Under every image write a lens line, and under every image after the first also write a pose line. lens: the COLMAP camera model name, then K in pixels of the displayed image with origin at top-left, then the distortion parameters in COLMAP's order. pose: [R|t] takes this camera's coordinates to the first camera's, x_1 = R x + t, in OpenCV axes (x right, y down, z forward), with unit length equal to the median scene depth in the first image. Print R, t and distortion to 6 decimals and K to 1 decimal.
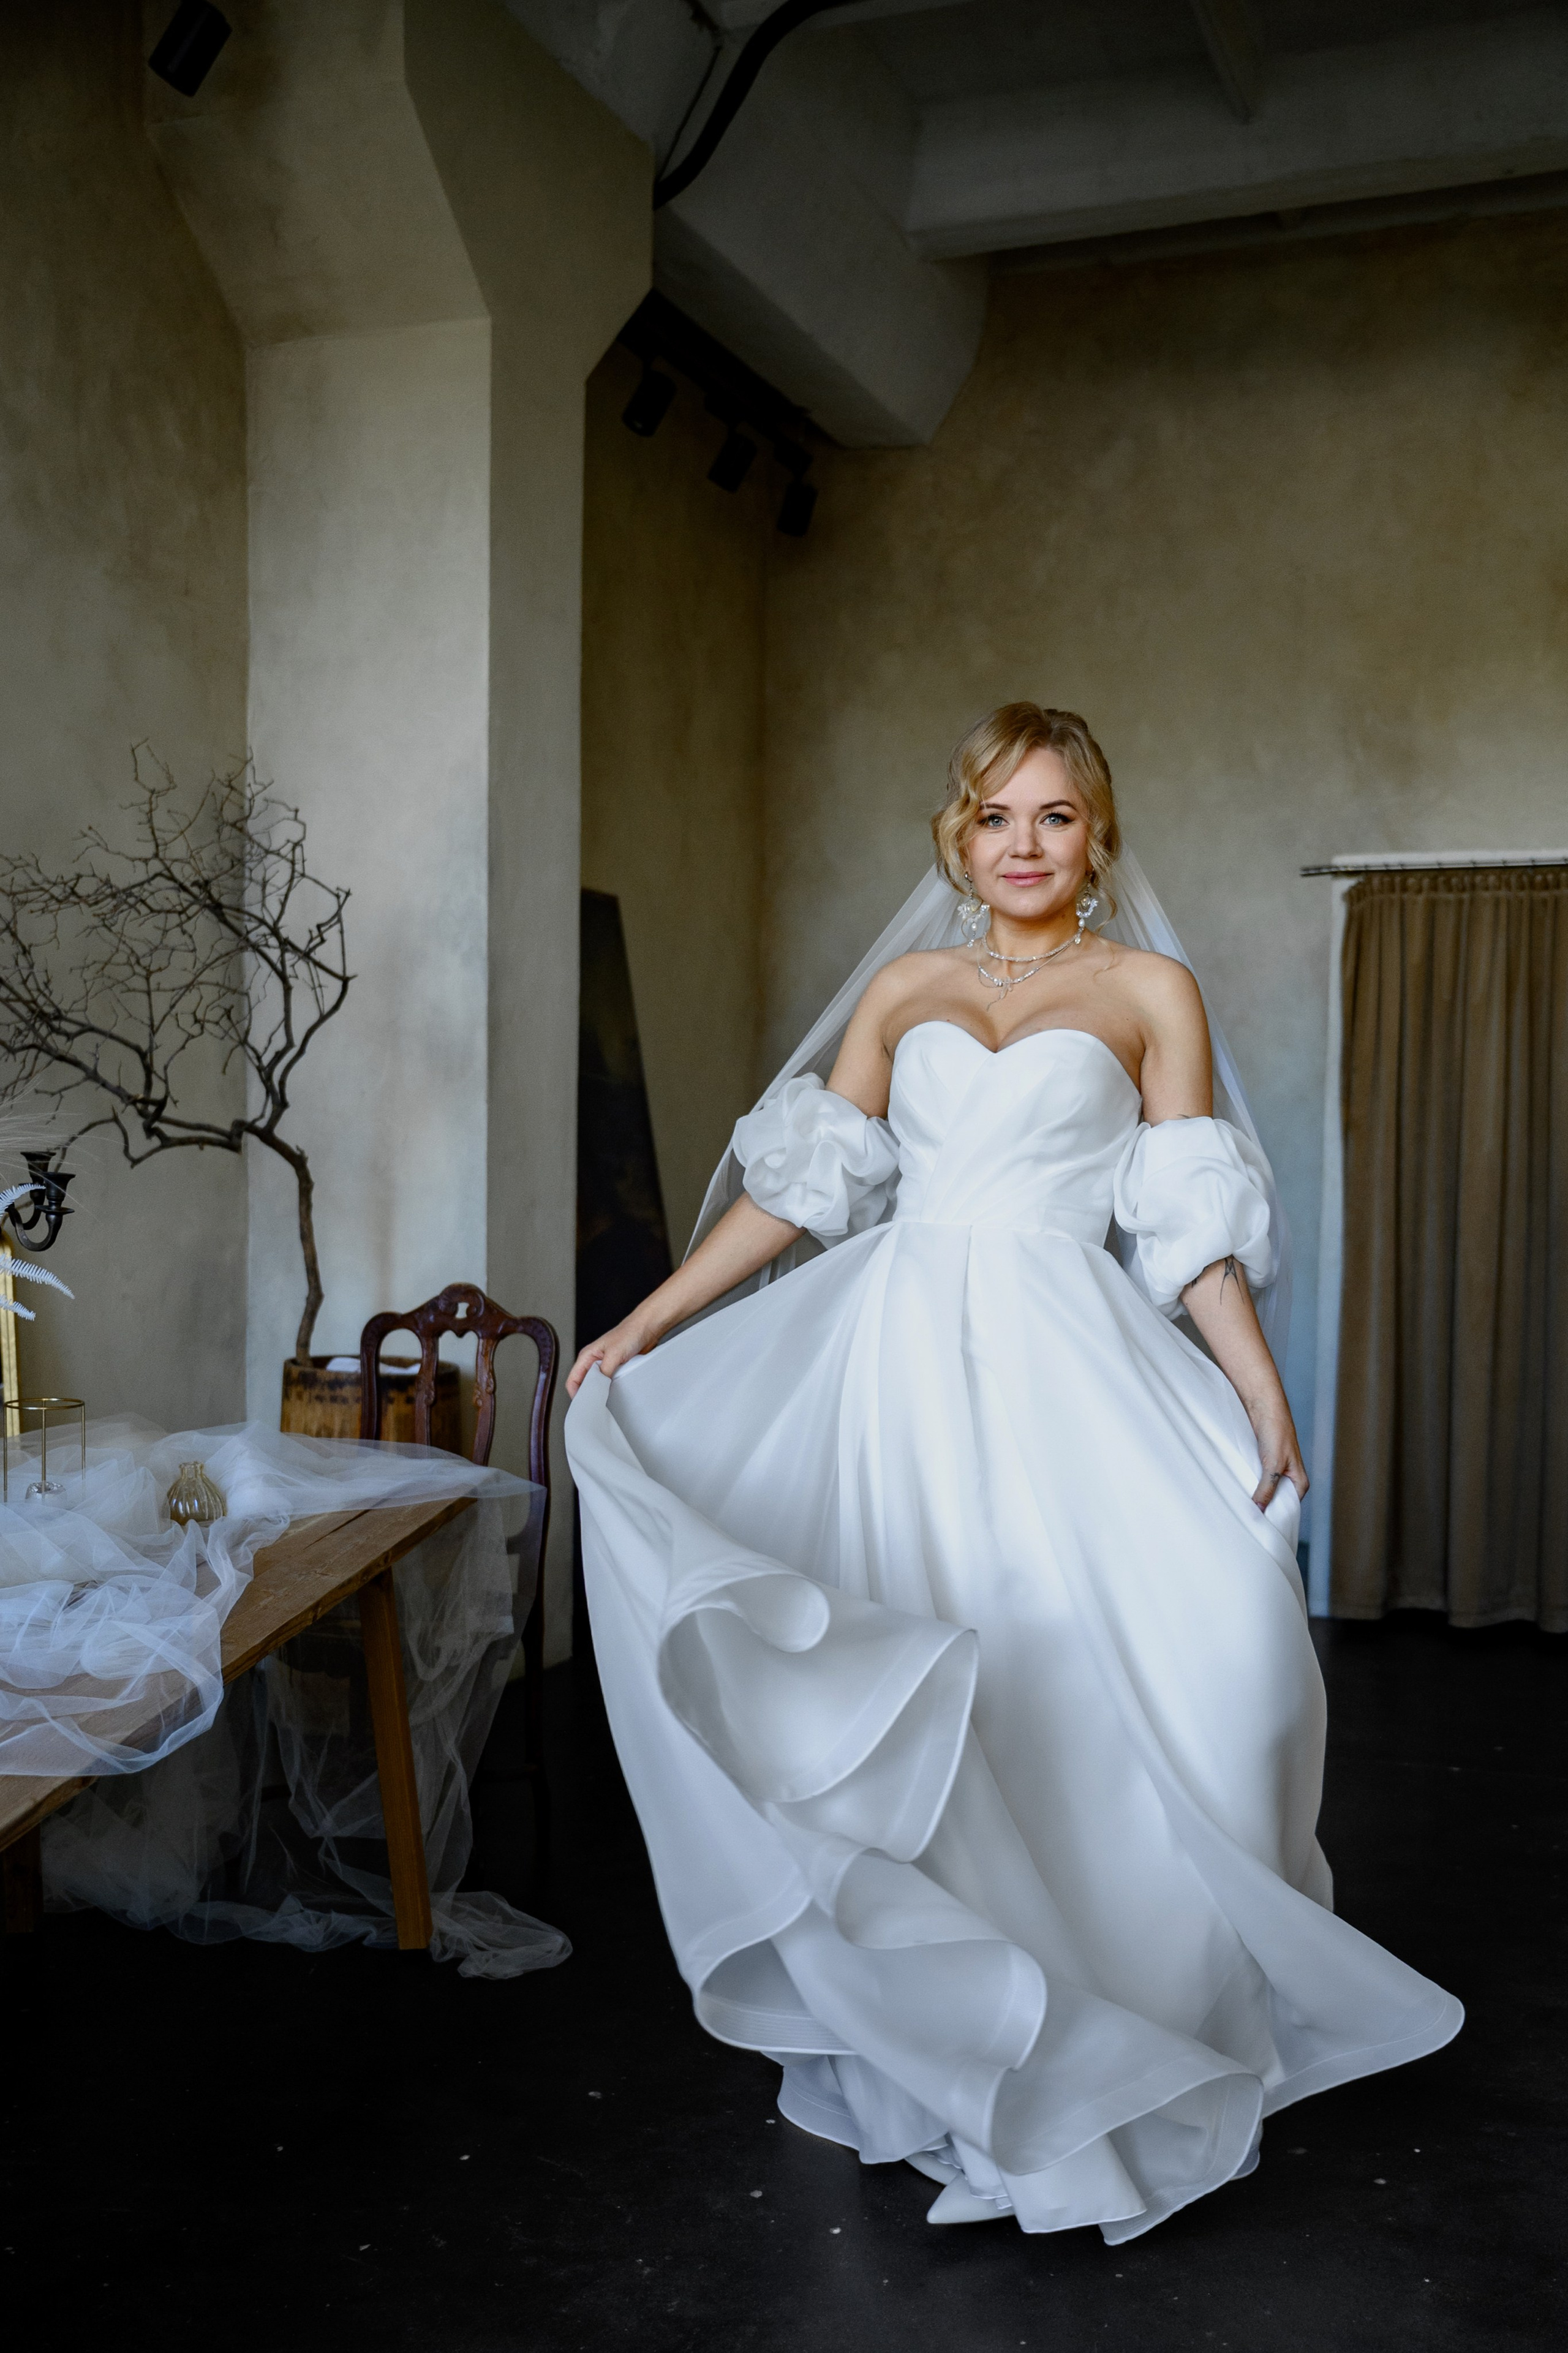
lens RADIAL K [[2375.0, 0, 866.6], [0, 2375.0, 1322.5], [0, 0, 1]] dist [0.006542, 0.000000]
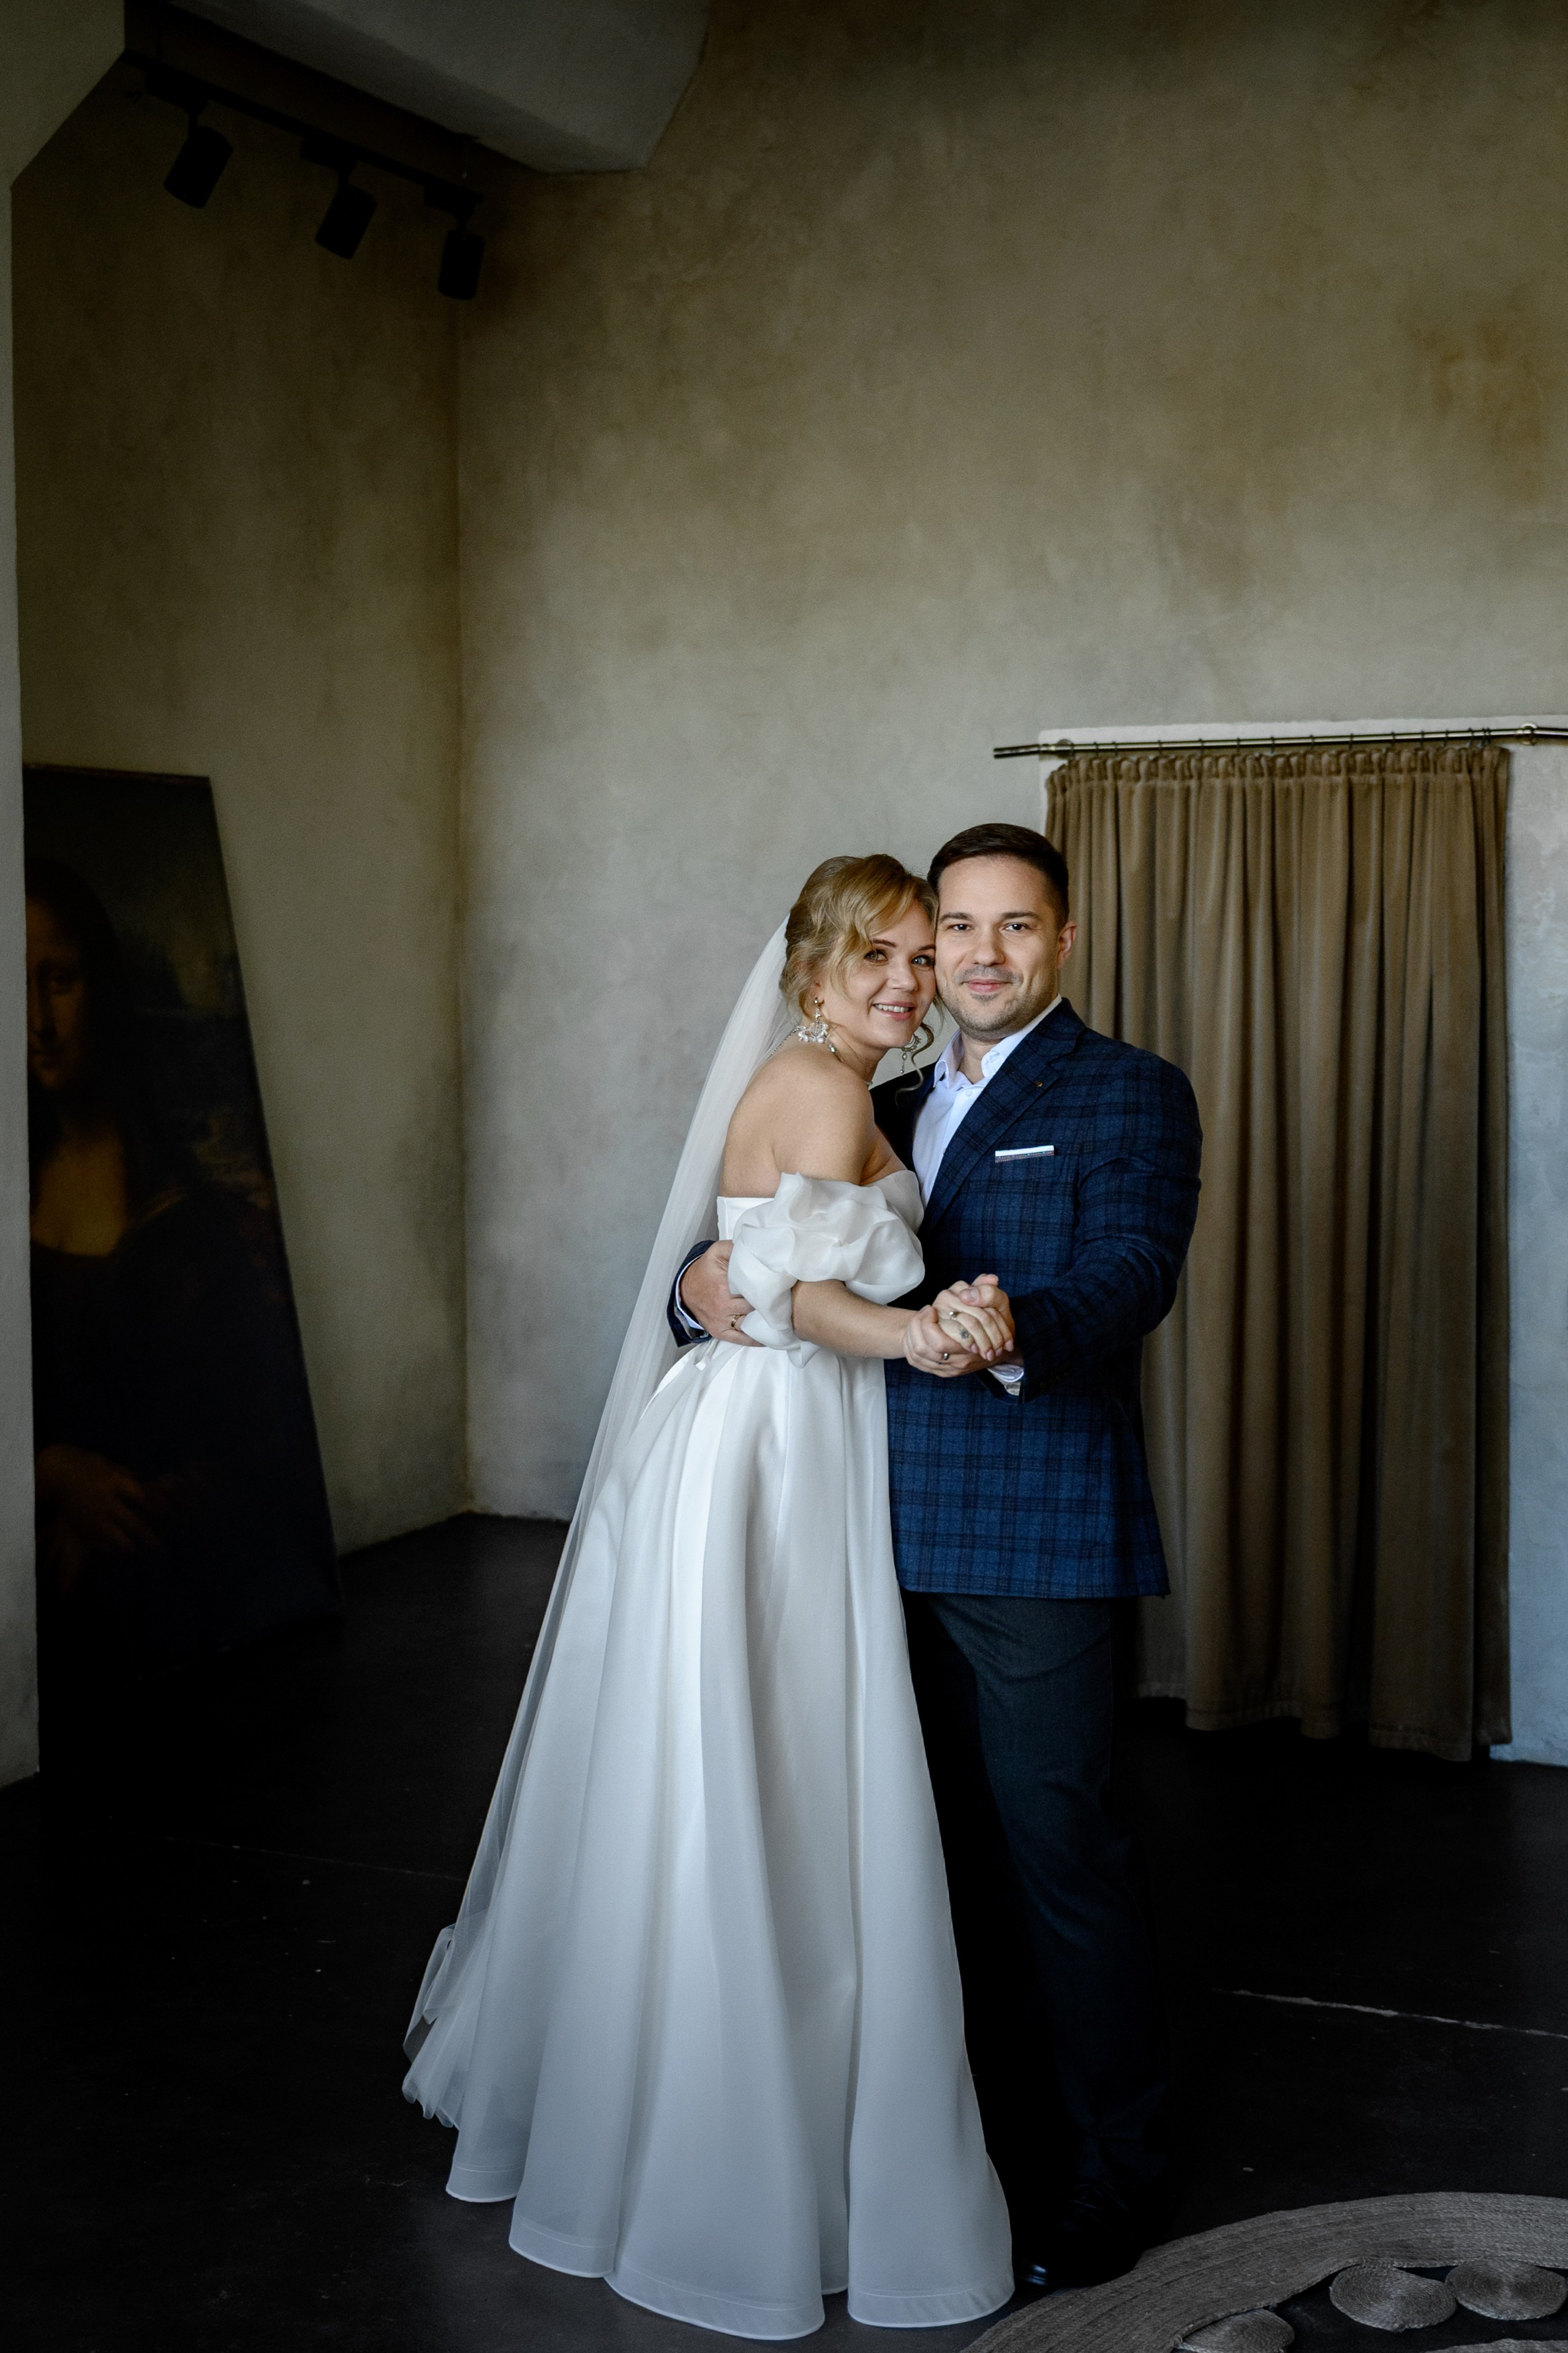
lens RADIAL K [[3097.4, 0, 785.8], [0, 3097.4, 1177.3], [0, 0, 1]] dist [0.009030, 0.000000]
pose [[0.995637, -0.011229, -0.092635, 0.246347], [0.012401, 0.999850, 0.012080, -0.075893], [0.092485, -0.013176, 0.995627, -0.018367]]
